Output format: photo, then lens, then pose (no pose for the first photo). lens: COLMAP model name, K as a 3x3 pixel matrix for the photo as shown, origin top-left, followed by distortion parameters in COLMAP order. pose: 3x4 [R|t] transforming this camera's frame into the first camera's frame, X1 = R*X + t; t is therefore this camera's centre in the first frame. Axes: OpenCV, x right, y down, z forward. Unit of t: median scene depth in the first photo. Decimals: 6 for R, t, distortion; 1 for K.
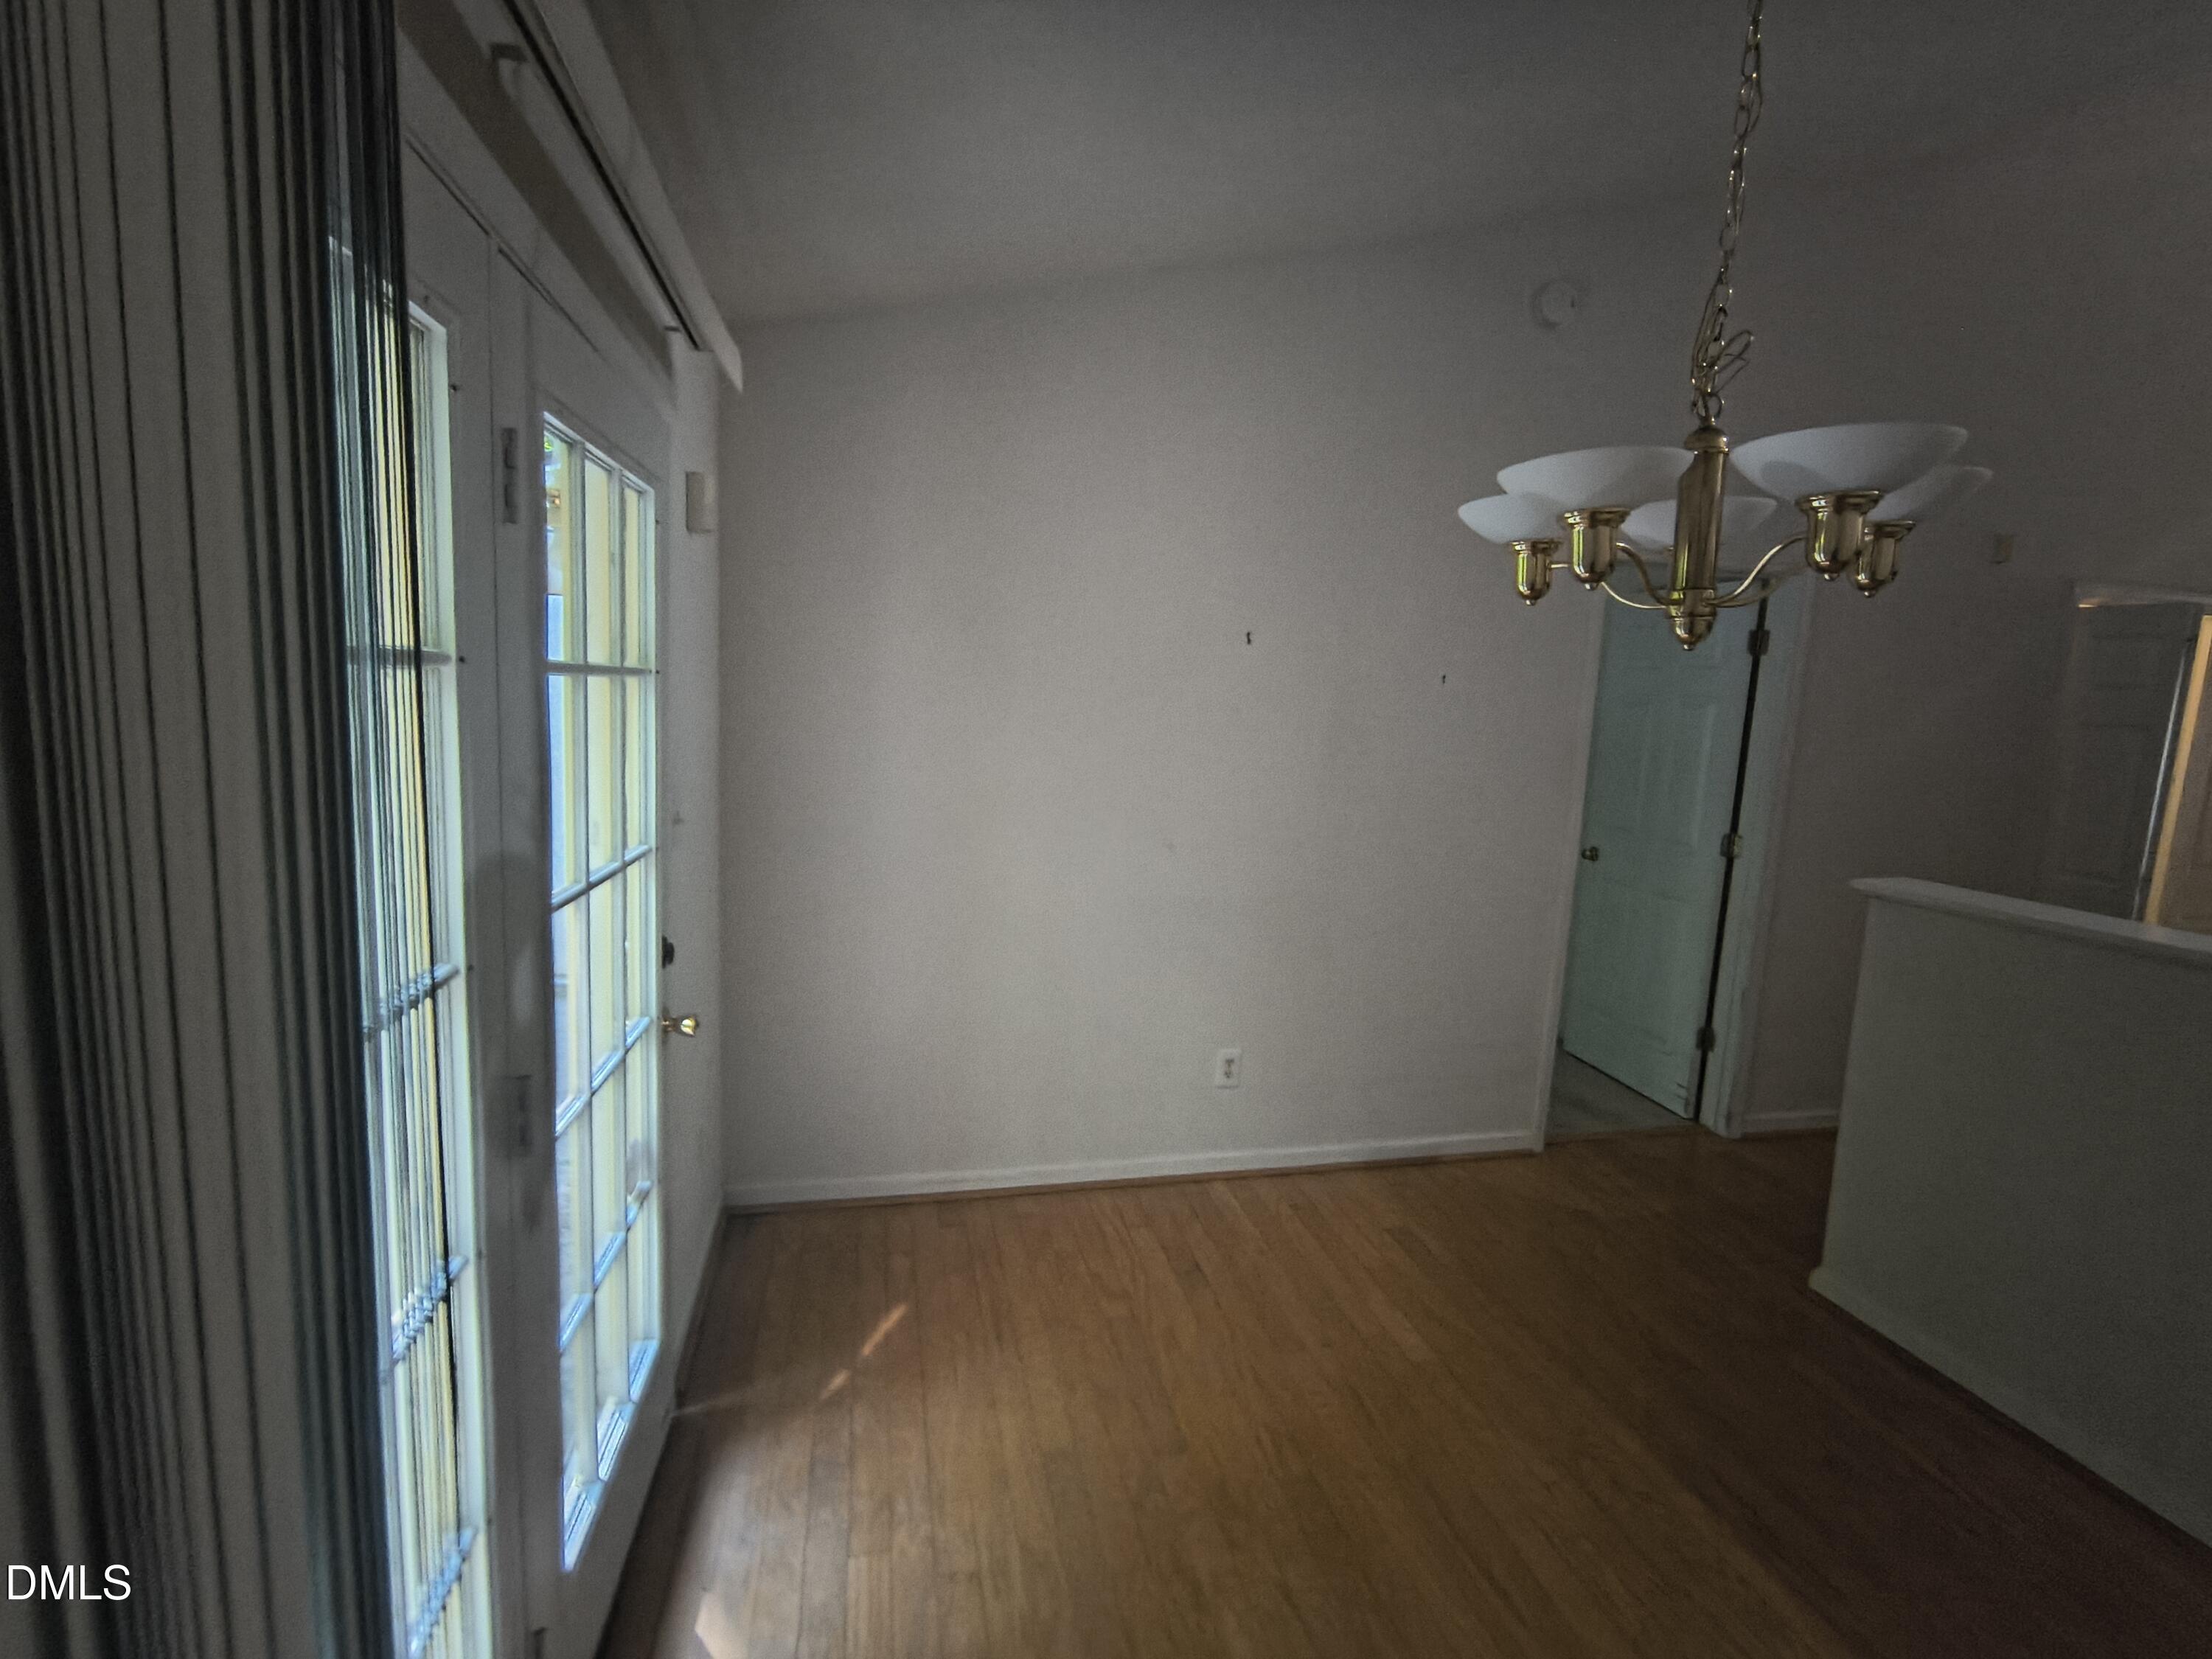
lens RADIAL K [[1019.0, 0, 1110.9], [0, 1019.0, 809.7], [0, 0, 1]] dist [-0.006005, 0.001648]
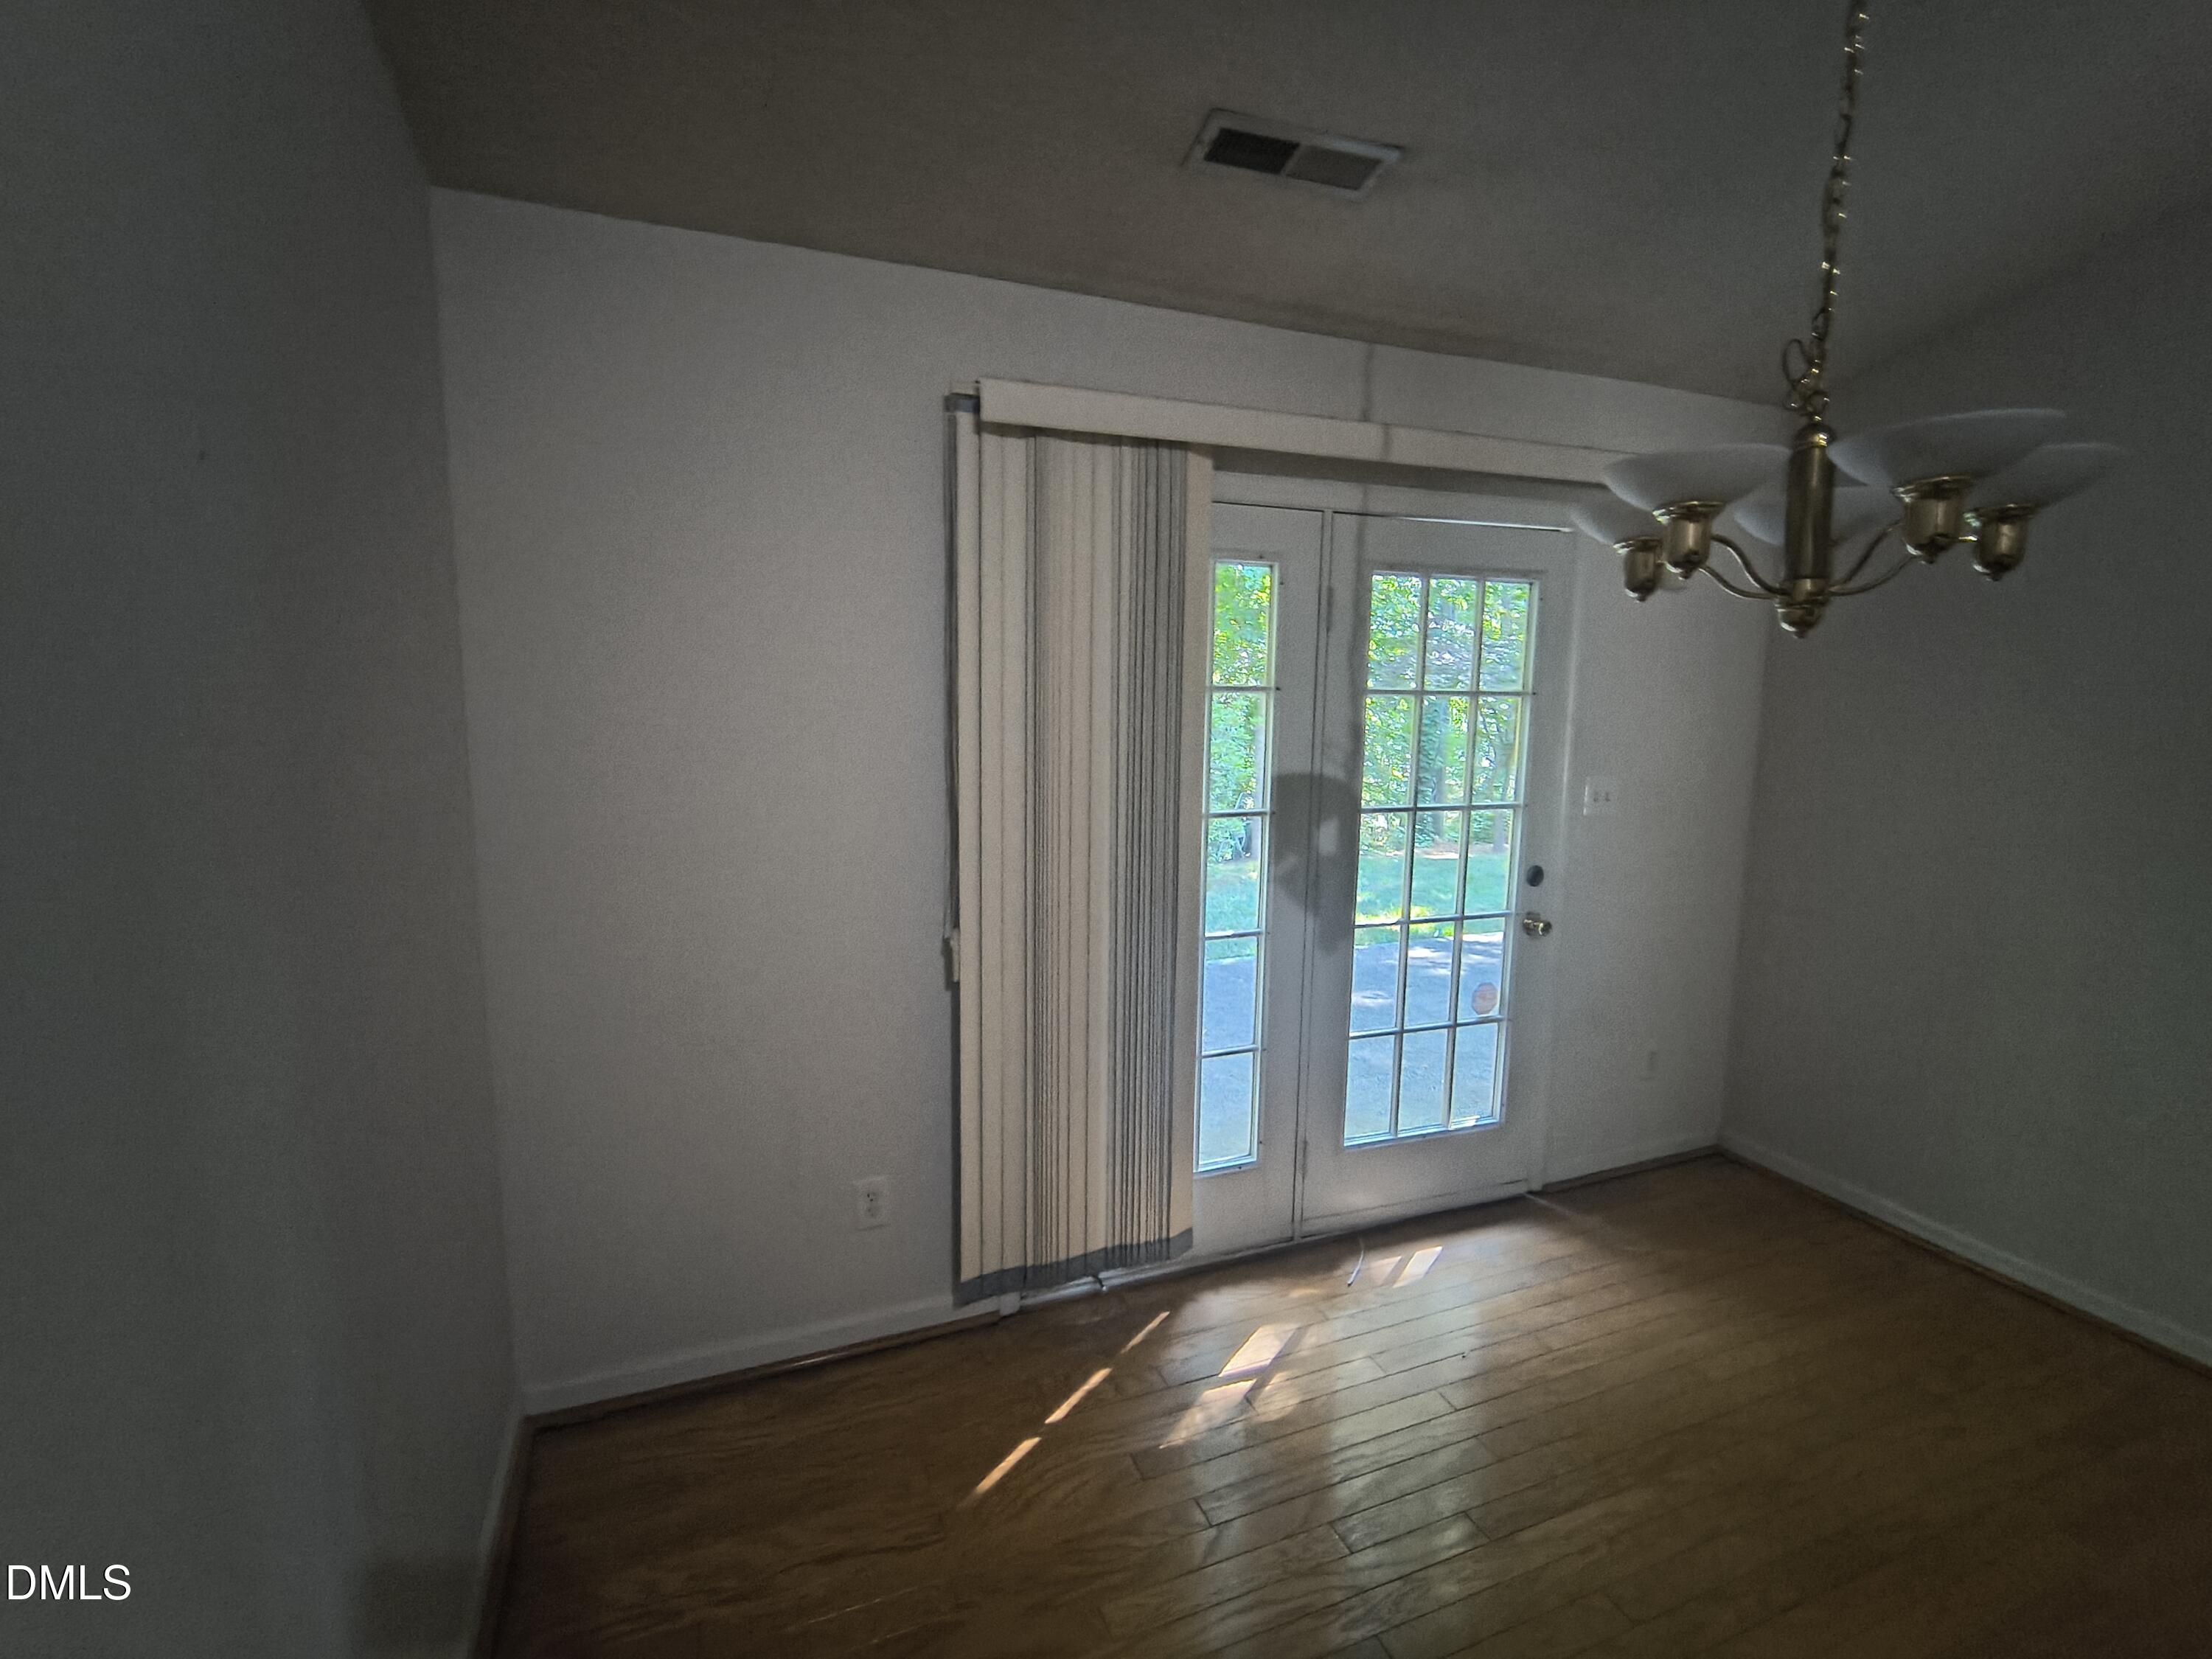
lens RADIAL K [[1019.0, 0, 1110.9], [0, 1019.0, 809.7], [0, 0, 1]] dist [-0.006005, 0.001648]
pose [[0.148523, 0.085886, -0.985172, 0.971288], [-0.121145, 0.990298, 0.068069, 0.014521], [0.981460, 0.109239, 0.157487, 0.120963]]
